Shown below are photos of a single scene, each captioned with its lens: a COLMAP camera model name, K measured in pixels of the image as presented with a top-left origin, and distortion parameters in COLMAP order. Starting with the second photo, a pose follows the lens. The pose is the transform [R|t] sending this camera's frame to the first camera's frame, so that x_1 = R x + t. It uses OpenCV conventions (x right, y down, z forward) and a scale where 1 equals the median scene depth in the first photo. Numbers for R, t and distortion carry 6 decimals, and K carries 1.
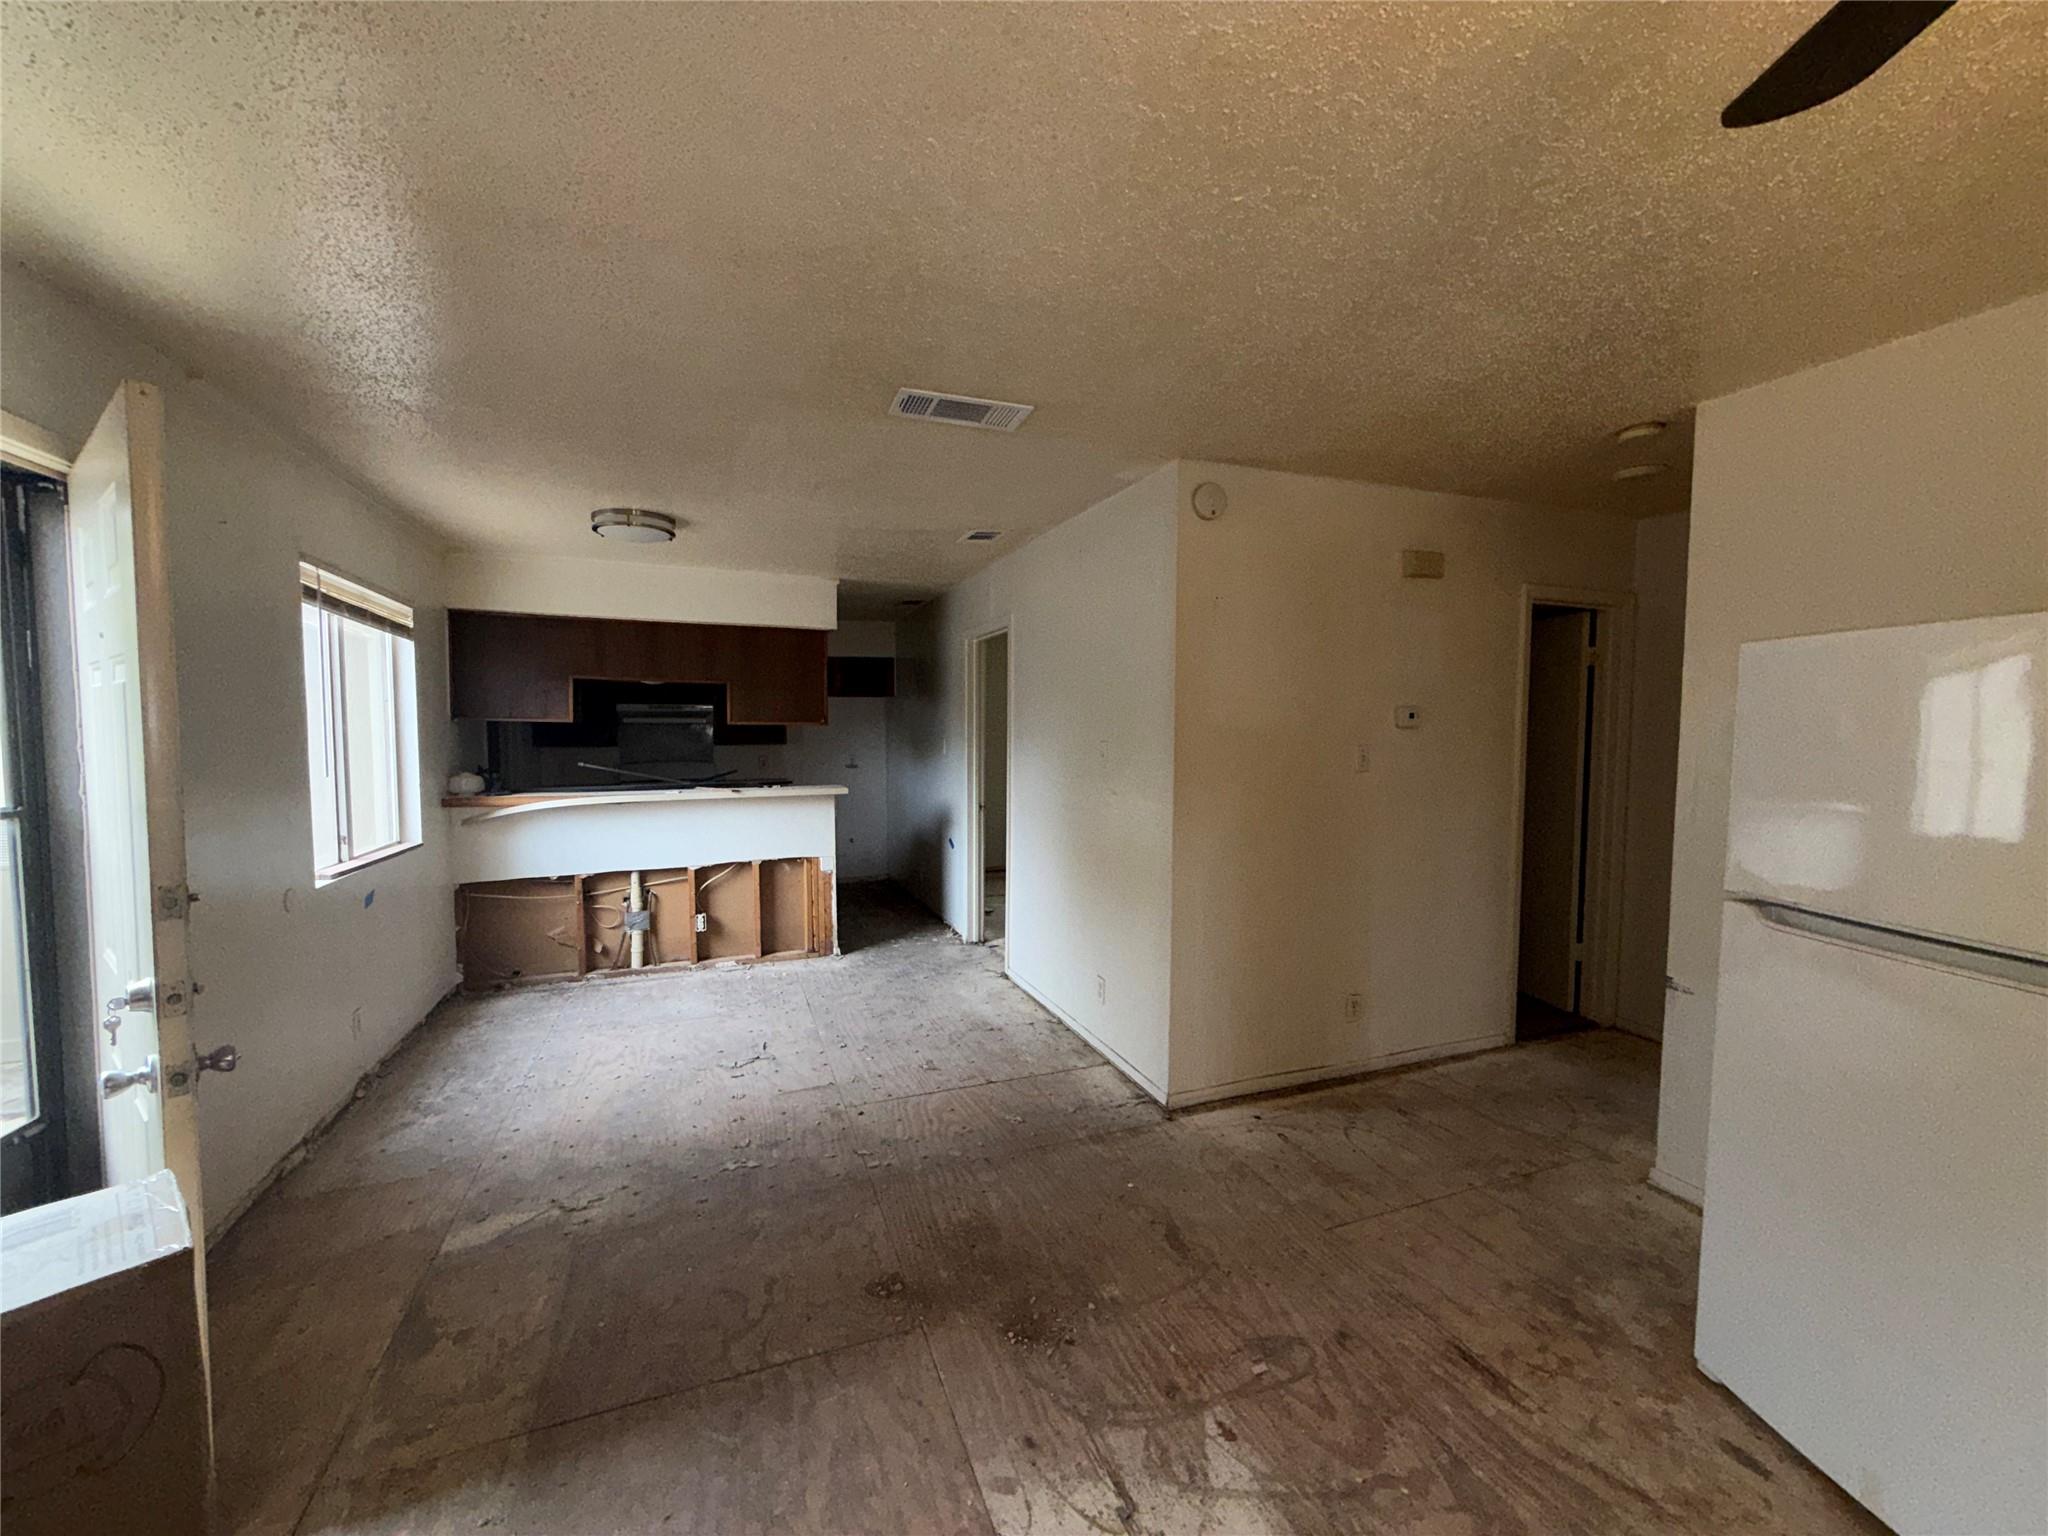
lens RADIAL K [[812.8, 0, 1021.9], [0, 812.8, 773.7], [0, 0, 1]] dist [0.000564, -0.000634]
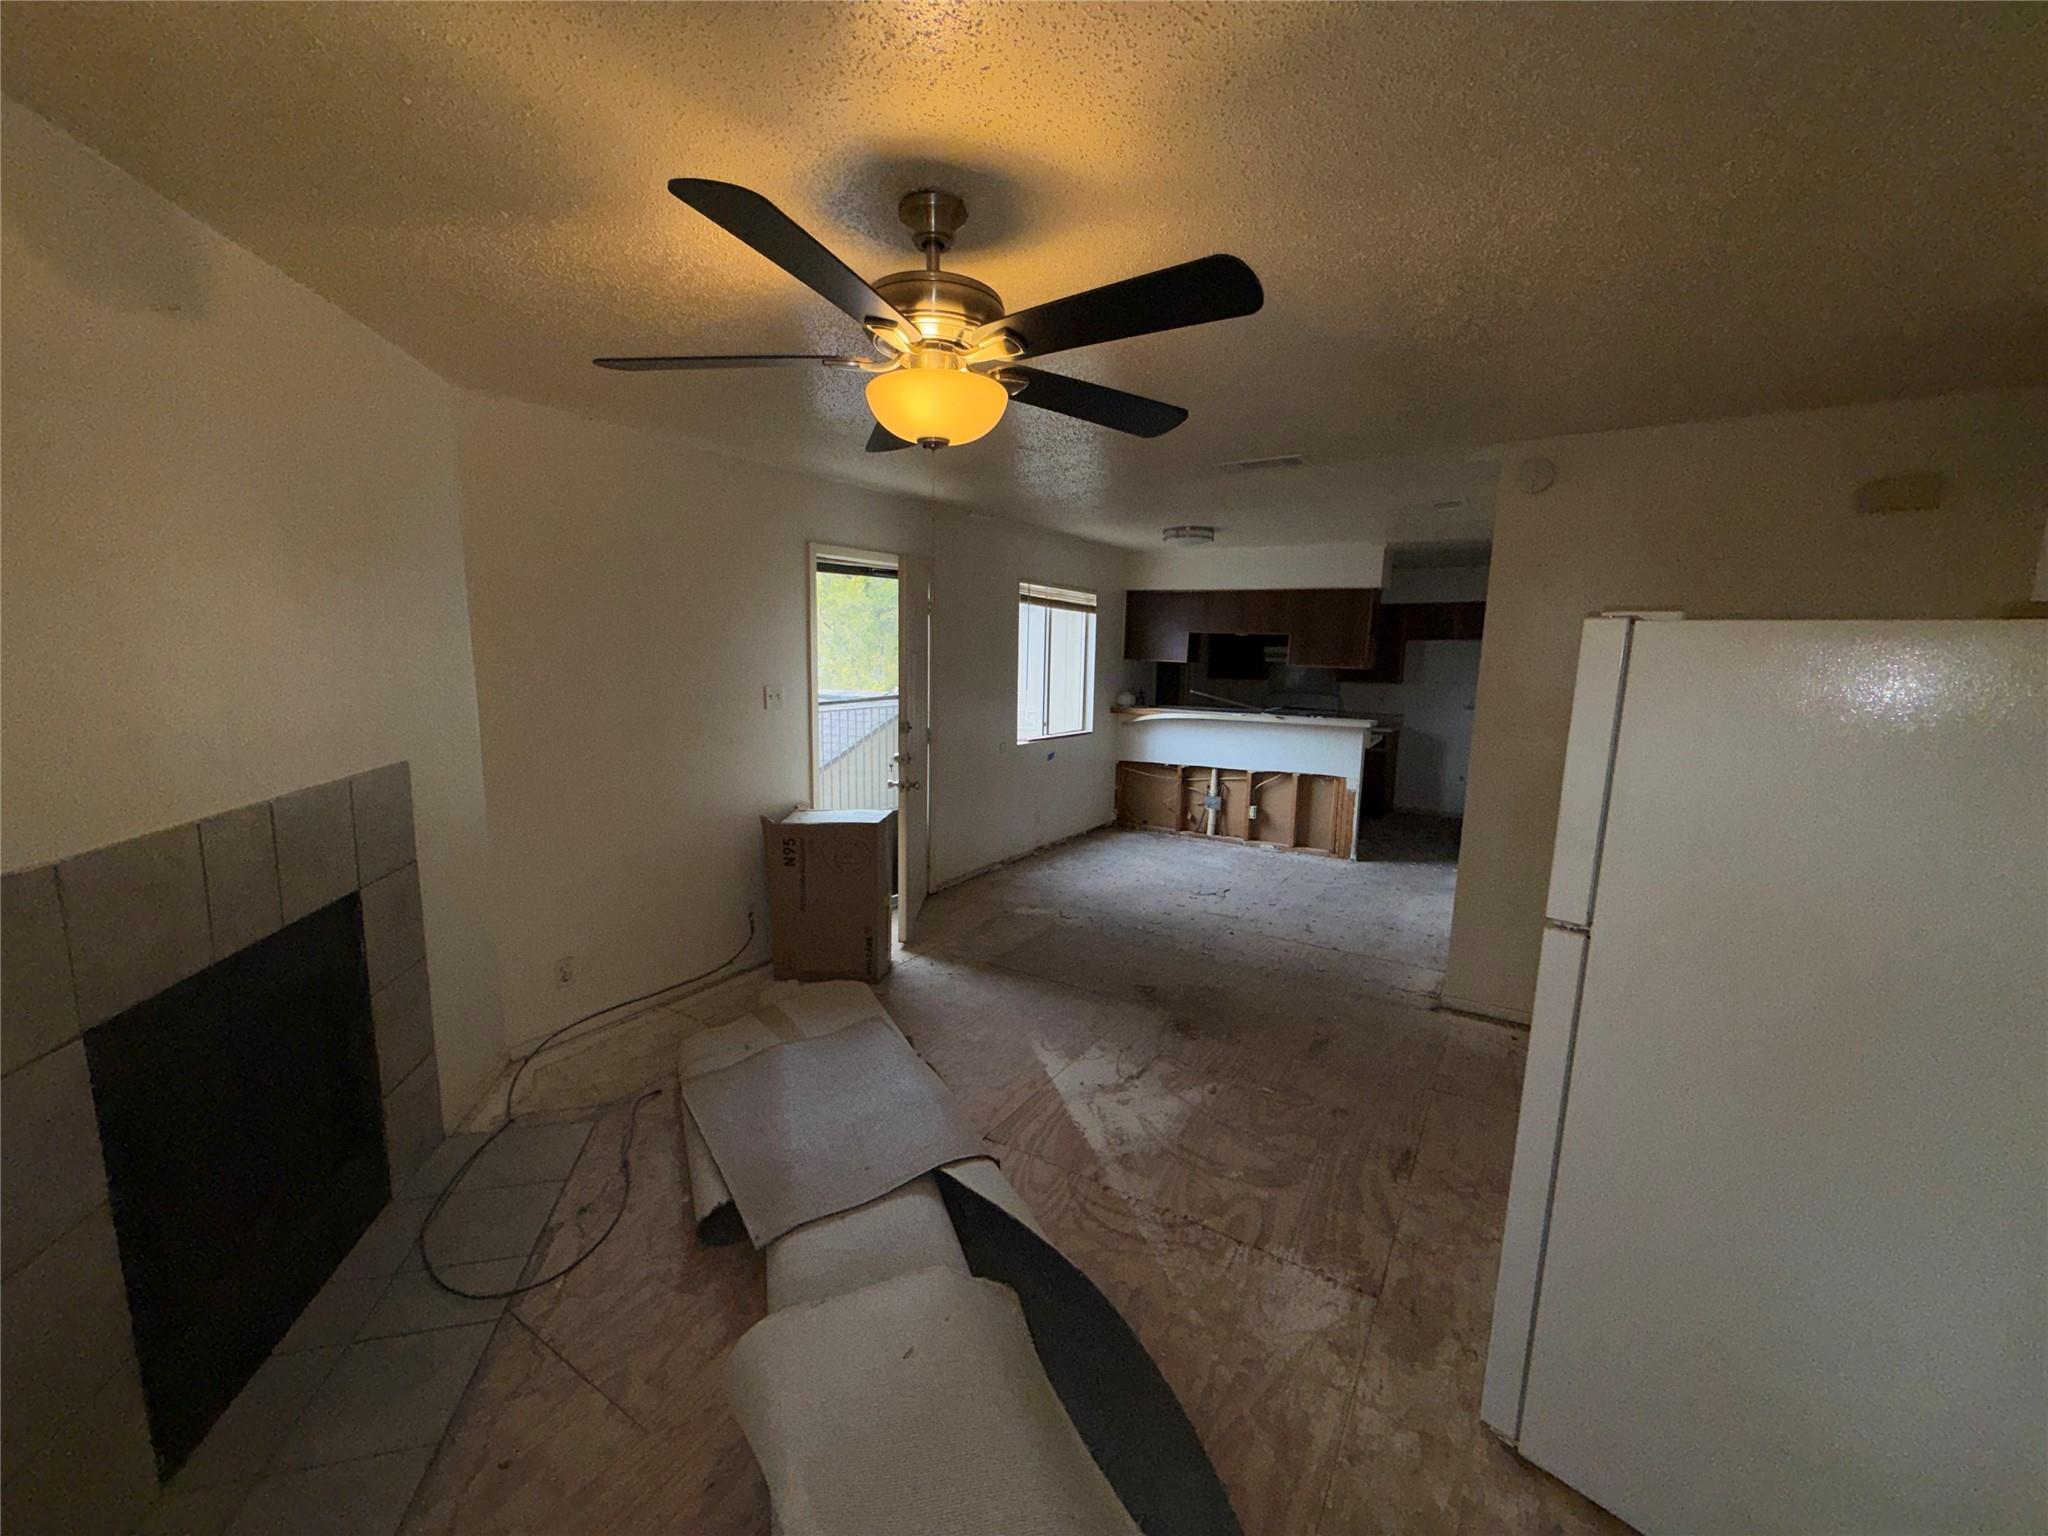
lens RADIAL K [[812.8, 0, 1020.3], [0, 812.8, 769.9], [0, 0, 1]] dist [0.000564, -0.000634]
pose [[0.592165, 0.126843, -0.795771, 0.472531], [-0.064123, 0.991819, 0.110375, -0.013175], [0.803261, -0.014333, 0.595455, -0.129556]]
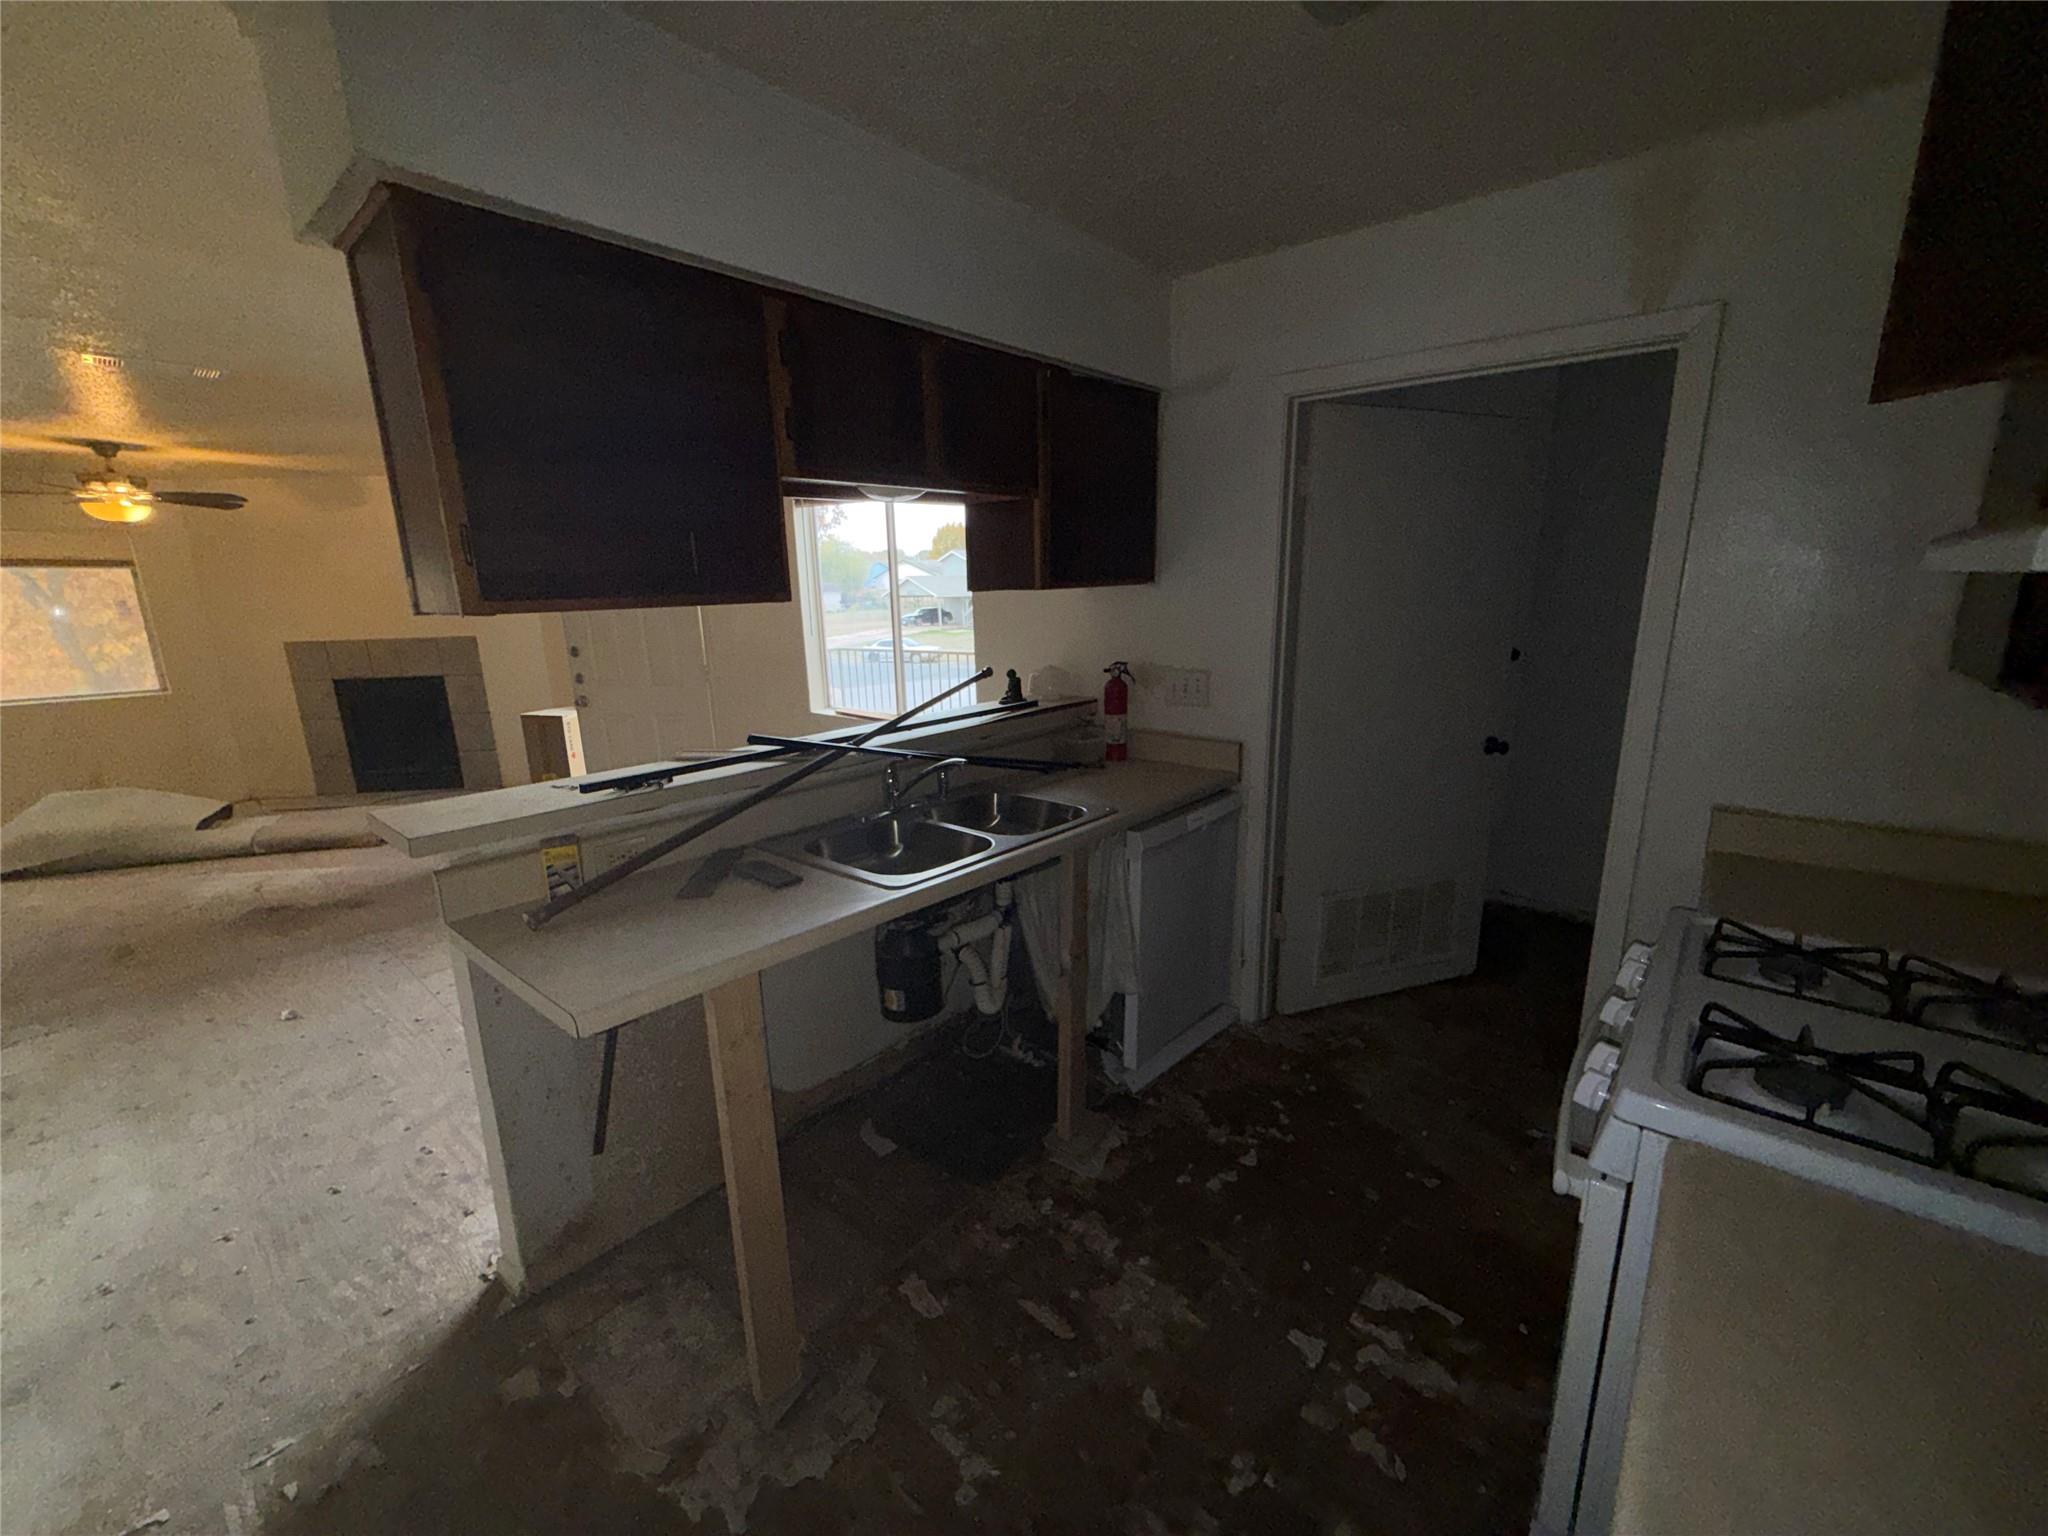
lens RADIAL K [[812.8, 0, 1015.4], [0, 812.8, 777.6], [0, 0, 1]] dist [0.000564, -0.000634]
pose [[-0.882296, 0.137684, -0.450108, -0.320491], [0.005352, 0.959134, 0.282900, -0.083798], [0.470665, 0.247193, -0.846977, 1.487743]]
